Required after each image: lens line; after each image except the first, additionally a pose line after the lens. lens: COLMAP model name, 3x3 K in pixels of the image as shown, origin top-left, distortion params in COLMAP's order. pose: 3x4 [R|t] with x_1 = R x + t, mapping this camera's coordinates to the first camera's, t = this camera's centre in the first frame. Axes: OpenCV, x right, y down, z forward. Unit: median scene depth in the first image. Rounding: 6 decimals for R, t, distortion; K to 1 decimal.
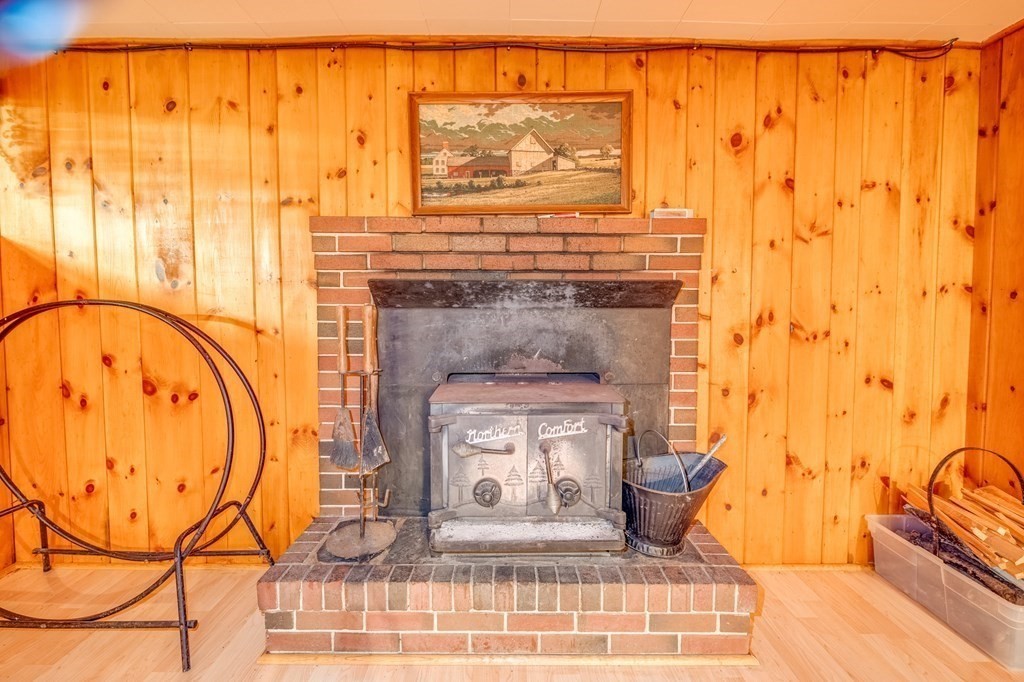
lens RADIAL K [[447.8, 0, 512.5], [0, 447.8, 325.8], [0, 0, 1]] dist [0.000348, -0.002849]
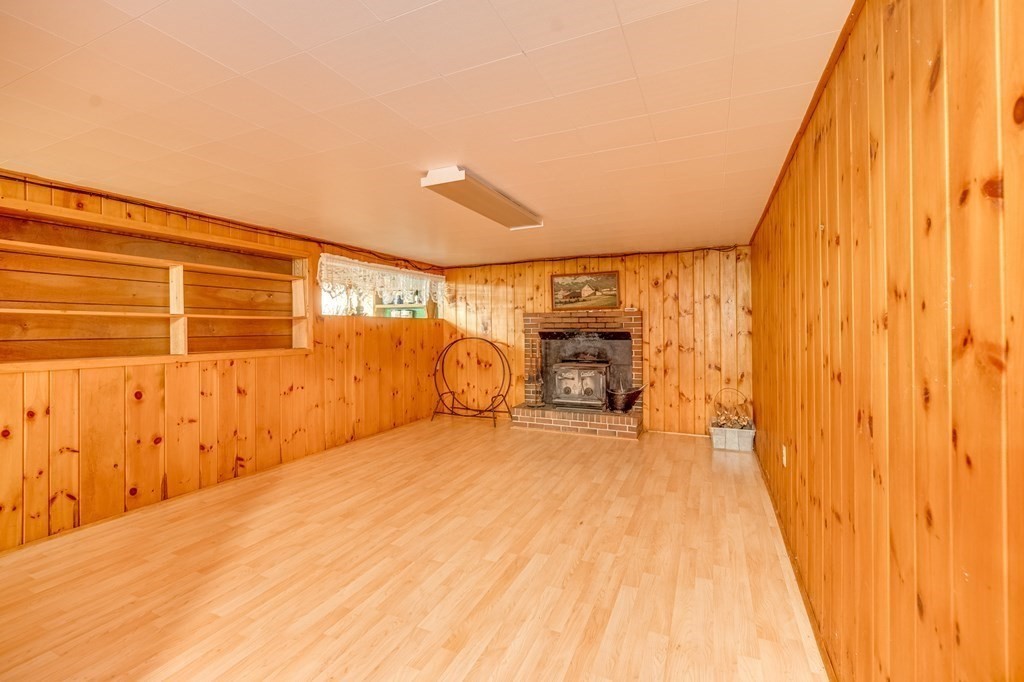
lens RADIAL K [[447.8, 0, 511.3], [0, 447.8, 332.3], [0, 0, 1]] dist [0.000348, -0.002849]
pose [[0.909709, -0.002232, -0.415240, 0.859762], [-0.012681, 0.999370, -0.033155, 0.019324], [0.415052, 0.035427, 0.909107, -2.078354]]
